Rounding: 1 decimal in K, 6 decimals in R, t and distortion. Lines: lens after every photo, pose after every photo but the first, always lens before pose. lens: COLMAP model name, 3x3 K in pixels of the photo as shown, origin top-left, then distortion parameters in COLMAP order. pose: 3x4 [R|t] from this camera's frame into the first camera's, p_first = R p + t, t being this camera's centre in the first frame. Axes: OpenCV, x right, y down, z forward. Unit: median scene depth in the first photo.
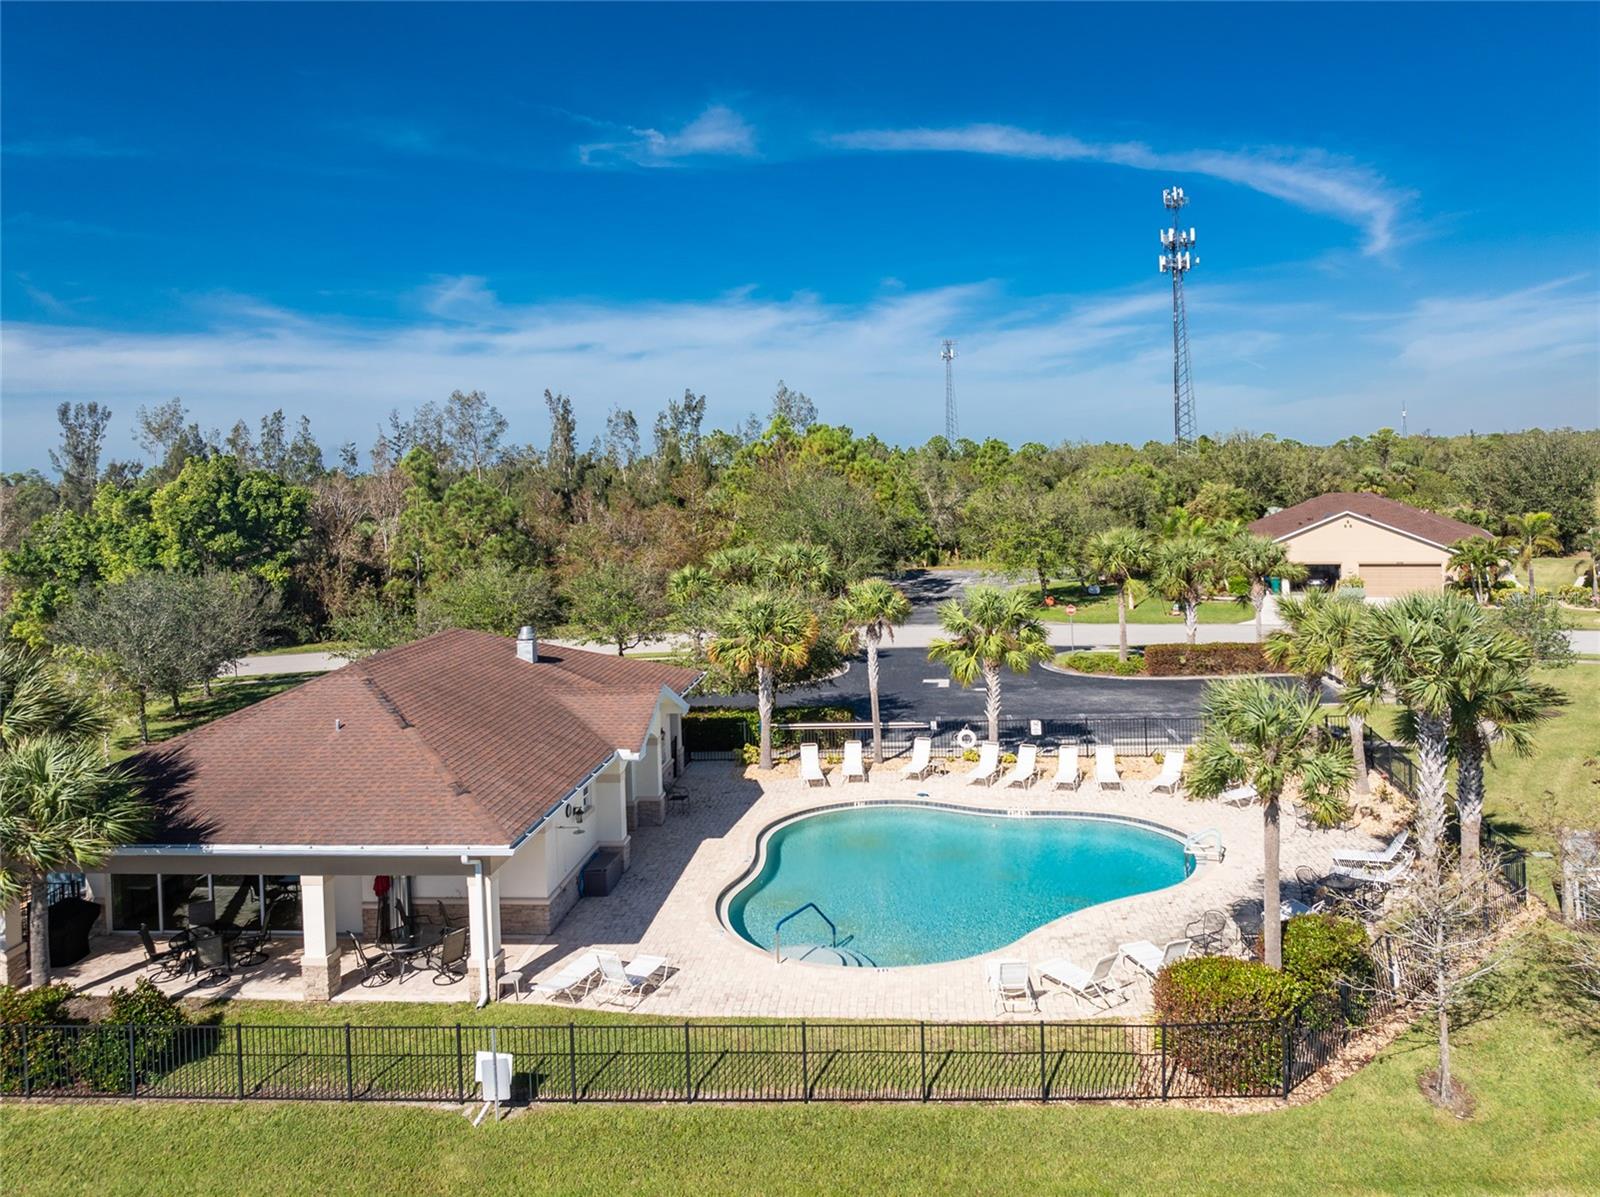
lens RADIAL K [[1267.0, 0, 804.9], [0, 1267.0, 568.1], [0, 0, 1]] dist [-0.036279, 0.000923]
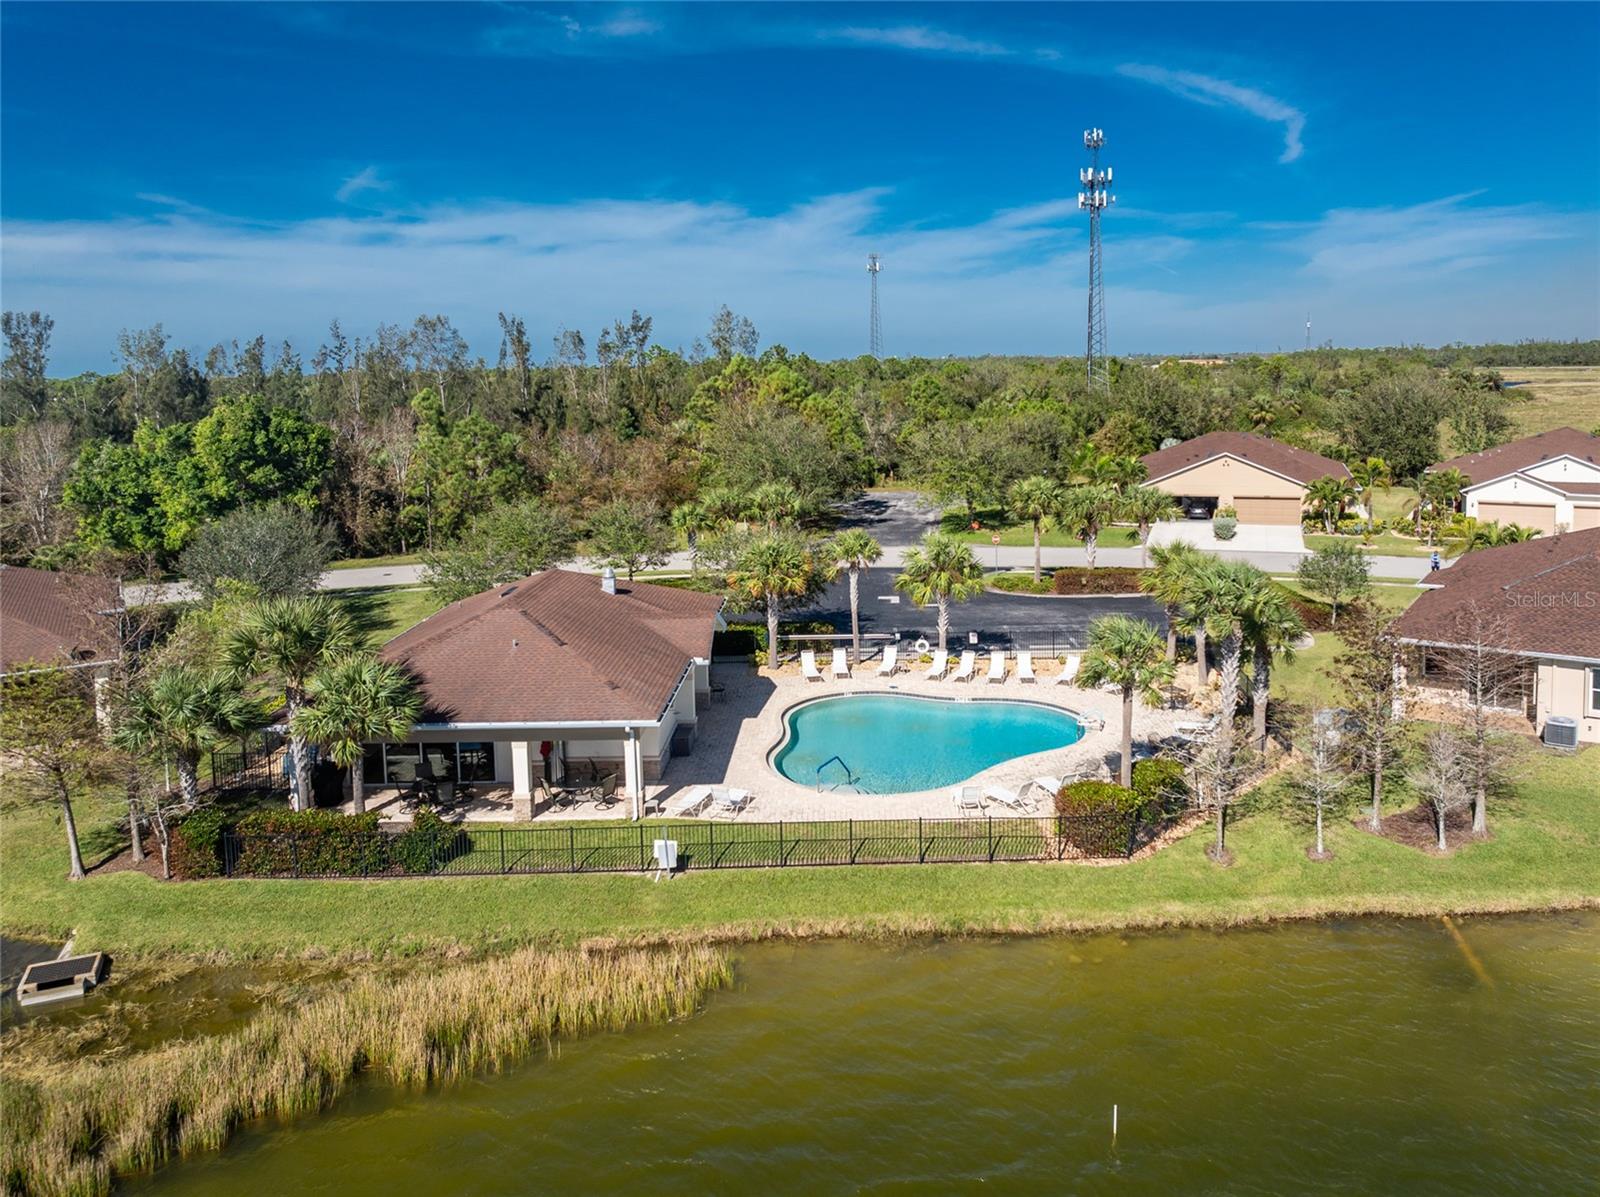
lens RADIAL K [[1237.2, 0, 770.0], [0, 1237.2, 601.8], [0, 0, 1]] dist [0.040171, -0.220163]
pose [[0.999340, -0.003485, 0.036154, -0.086584], [-0.000433, 0.994172, 0.107807, -0.057930], [-0.036319, -0.107752, 0.993514, -0.322420]]
